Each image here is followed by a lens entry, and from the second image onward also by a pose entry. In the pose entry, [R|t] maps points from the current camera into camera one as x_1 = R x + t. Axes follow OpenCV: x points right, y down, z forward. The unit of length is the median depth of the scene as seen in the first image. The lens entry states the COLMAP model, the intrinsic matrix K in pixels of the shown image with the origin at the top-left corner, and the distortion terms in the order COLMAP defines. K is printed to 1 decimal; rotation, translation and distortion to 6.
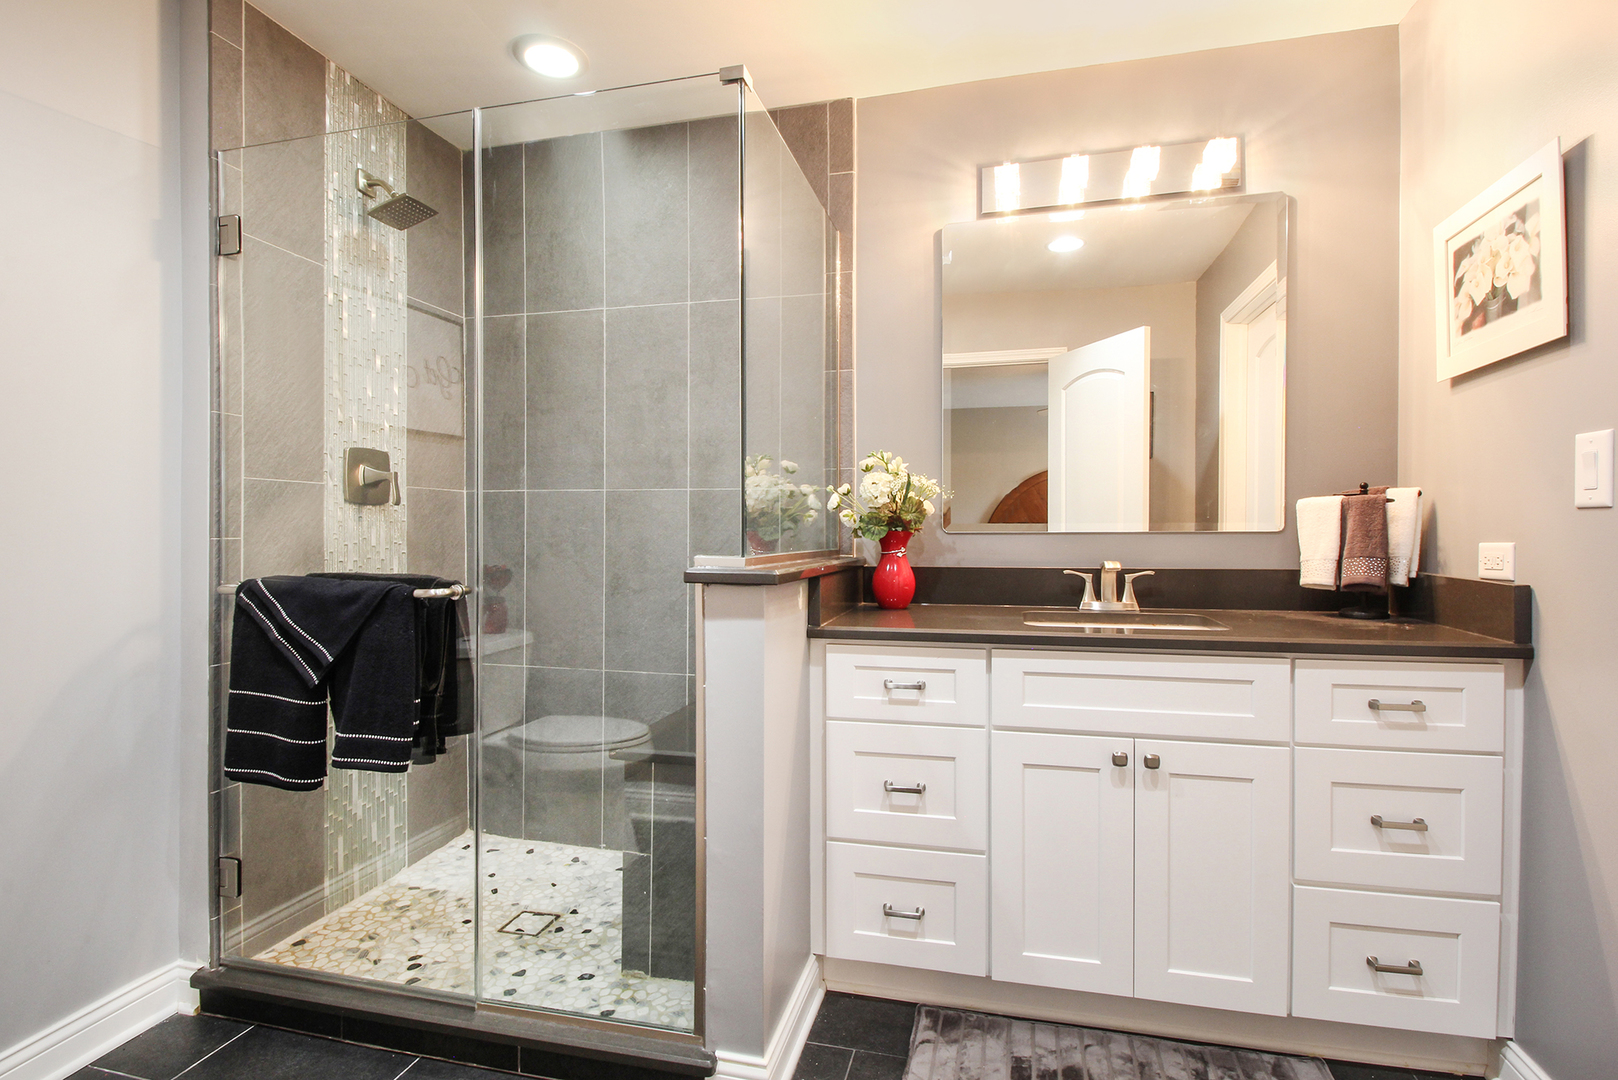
lens RADIAL K [[778.7, 0, 812.0], [0, 778.7, 545.3], [0, 0, 1]] dist [0.001973, -0.015077]
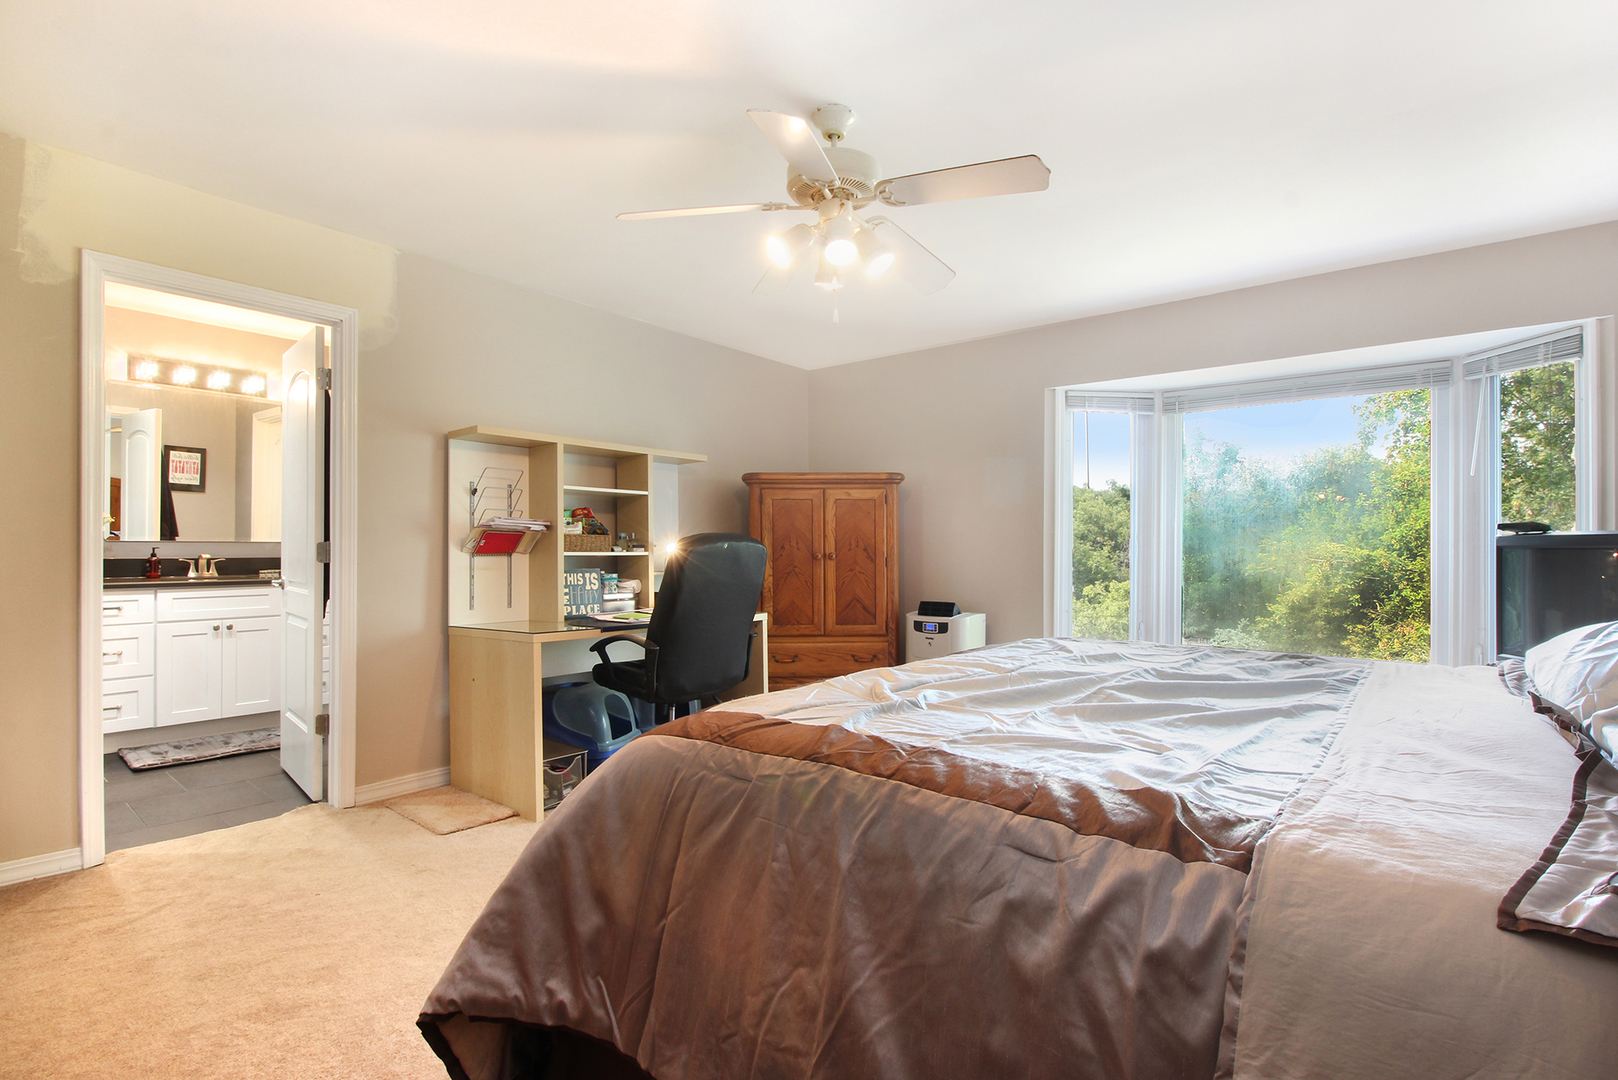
lens RADIAL K [[778.7, 0, 813.7], [0, 778.7, 539.8], [0, 0, 1]] dist [0.001973, -0.015077]
pose [[0.441513, -0.001074, 0.897254, -0.899078], [0.003263, 0.999995, -0.000408, -0.016531], [-0.897249, 0.003108, 0.441514, -1.669164]]
